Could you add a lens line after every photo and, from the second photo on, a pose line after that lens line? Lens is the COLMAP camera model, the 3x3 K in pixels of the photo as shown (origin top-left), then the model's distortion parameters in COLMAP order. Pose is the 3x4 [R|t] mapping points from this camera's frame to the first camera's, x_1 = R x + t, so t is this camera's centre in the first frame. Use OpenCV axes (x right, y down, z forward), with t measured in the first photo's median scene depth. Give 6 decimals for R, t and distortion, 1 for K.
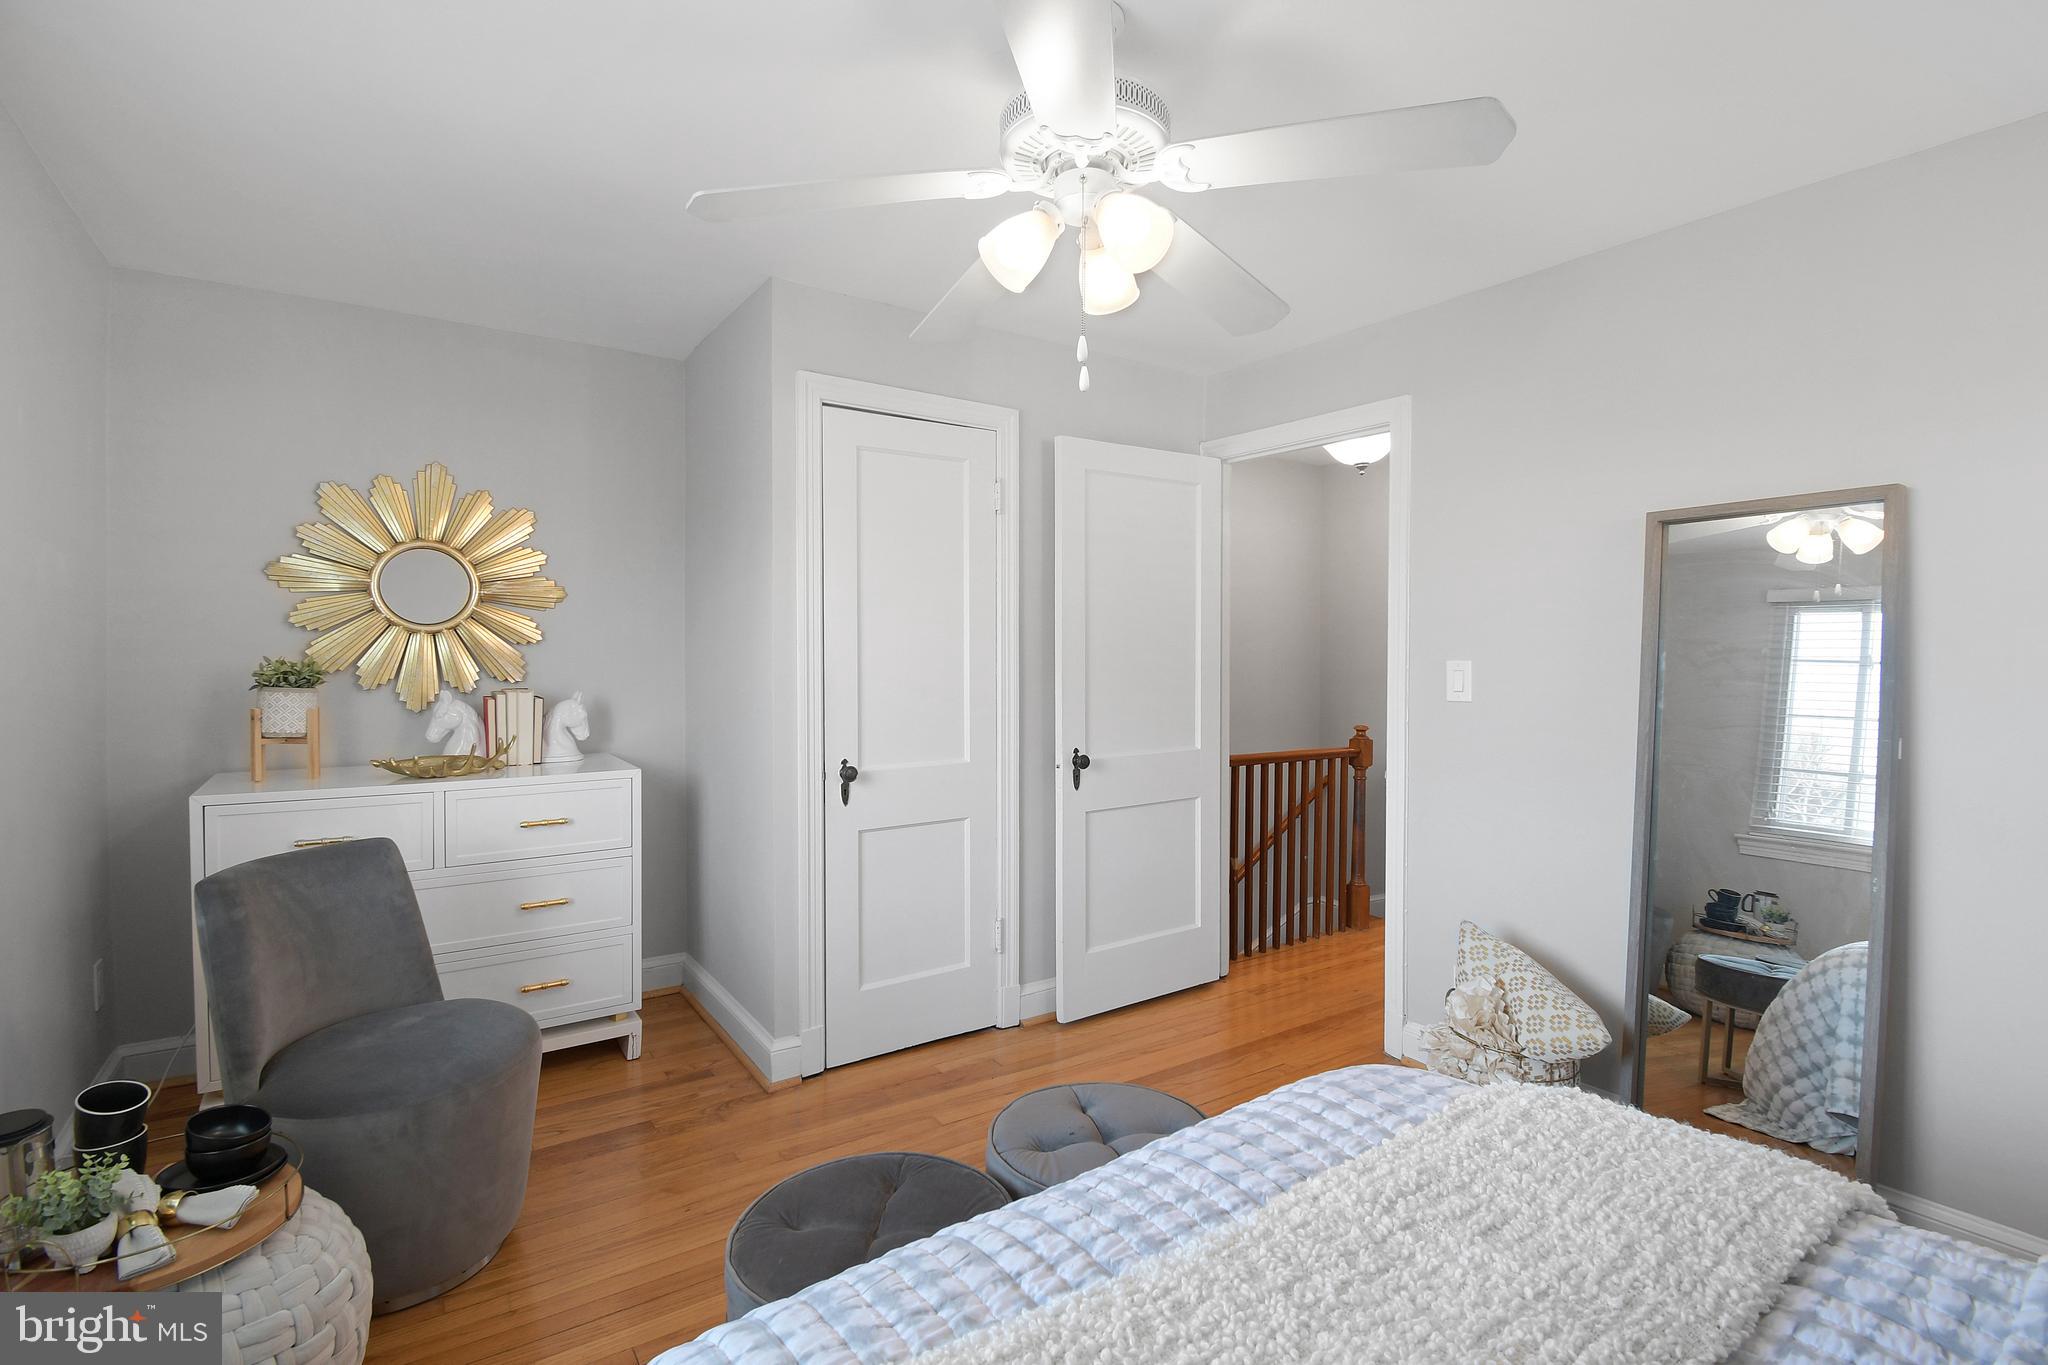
lens RADIAL K [[915.1, 0, 1051.3], [0, 915.1, 650.2], [0, 0, 1]] dist [-0.001297, -0.017574]
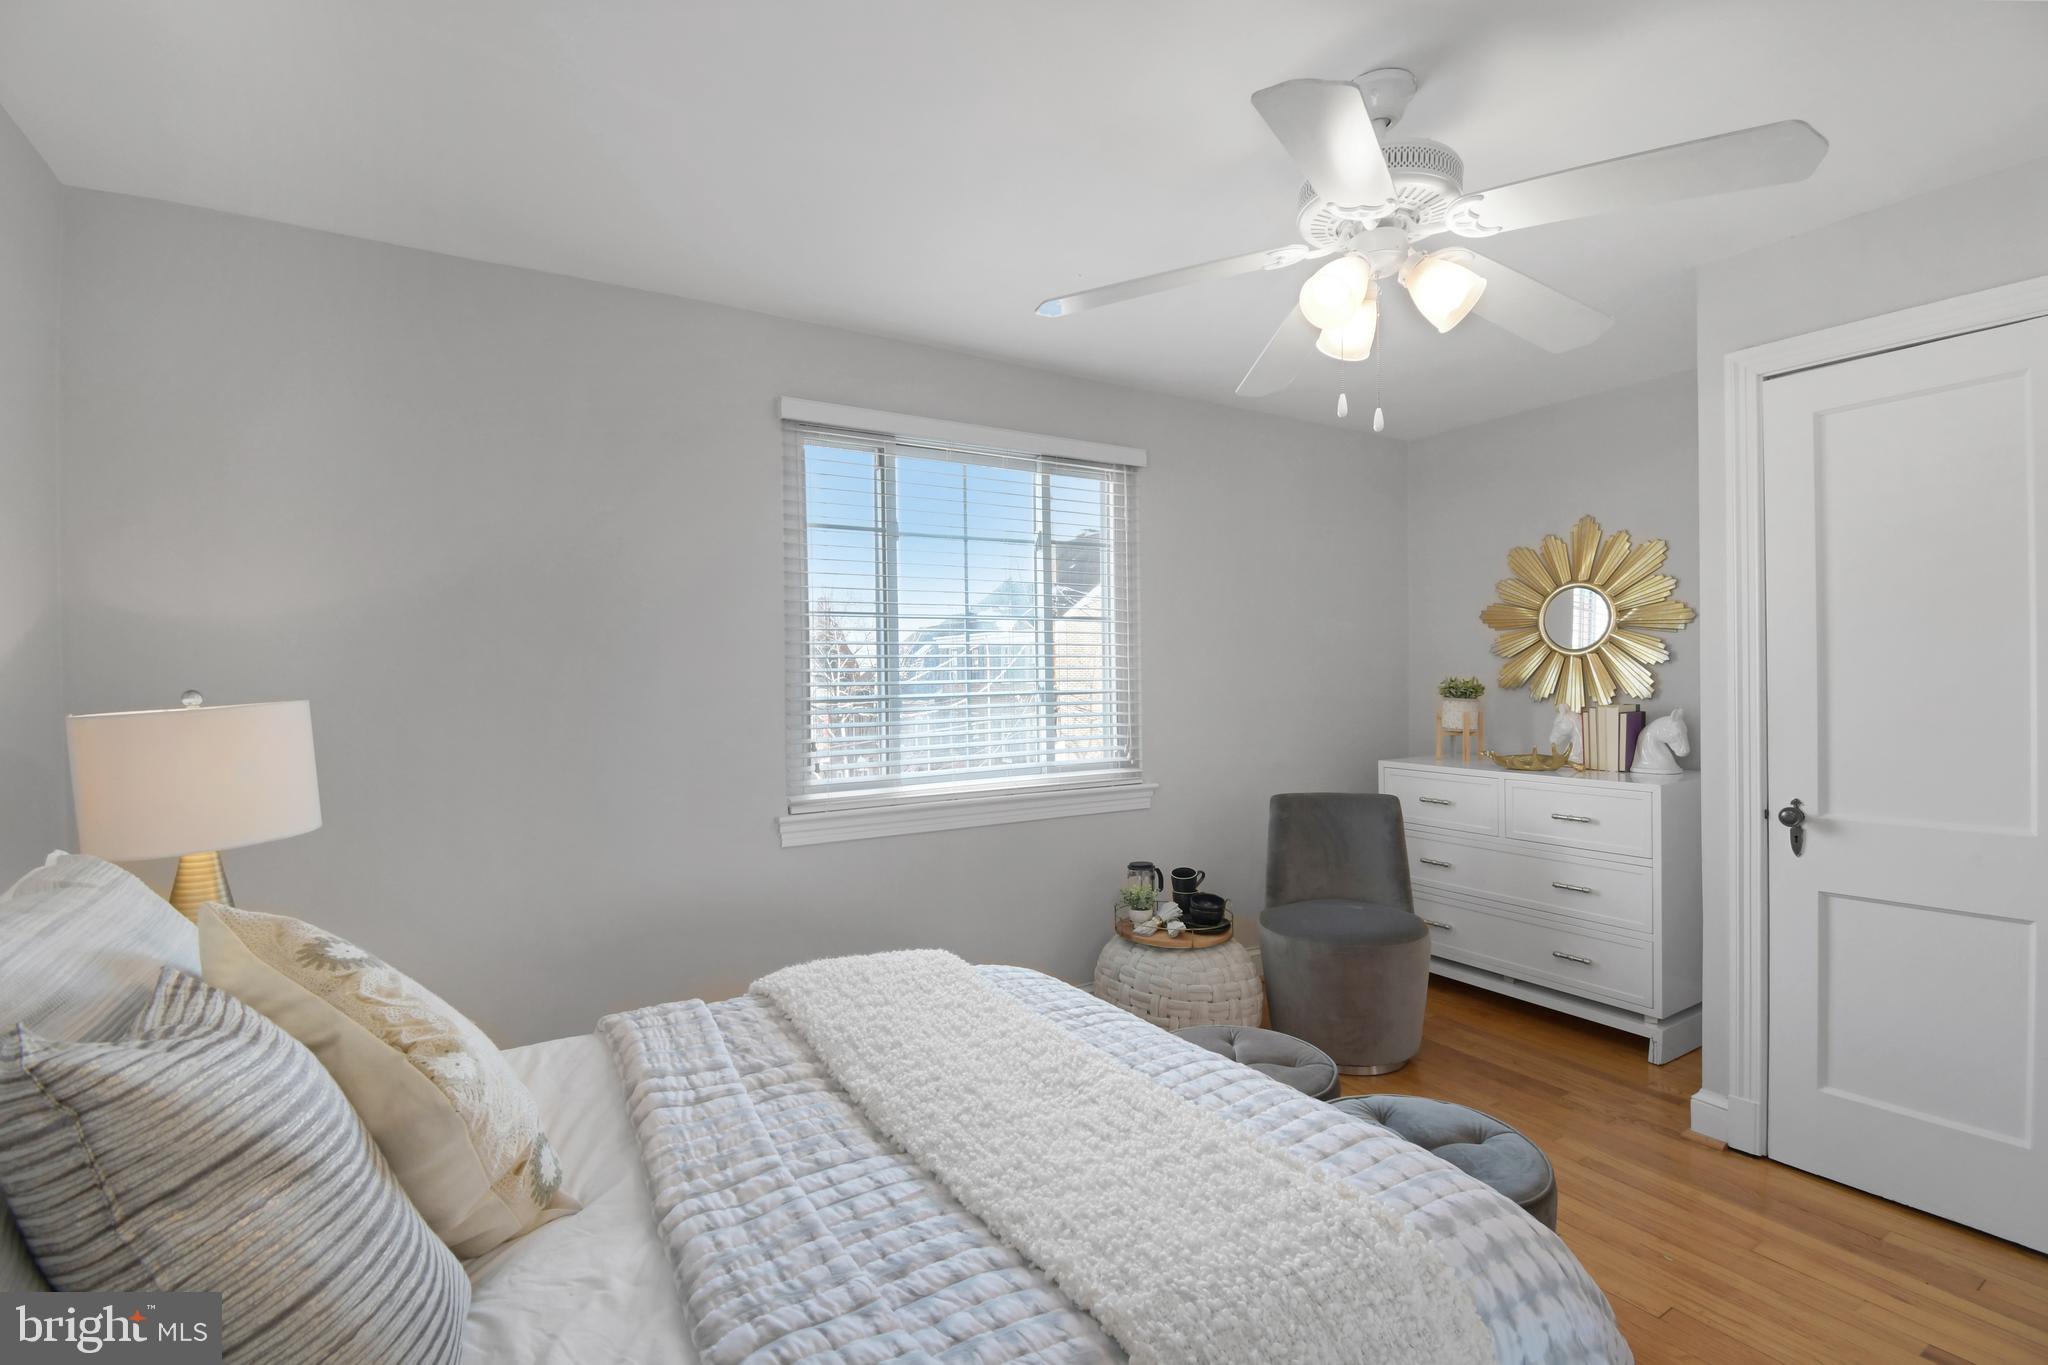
lens RADIAL K [[874.6, 0, 1047.7], [0, 874.6, 680.3], [0, 0, 1]] dist [0.116627, -0.062153]
pose [[-0.001887, 0.001379, -0.999997, 0.604649], [0.015740, 0.999875, 0.001349, -0.000135], [0.999874, -0.015738, -0.001909, 0.328110]]
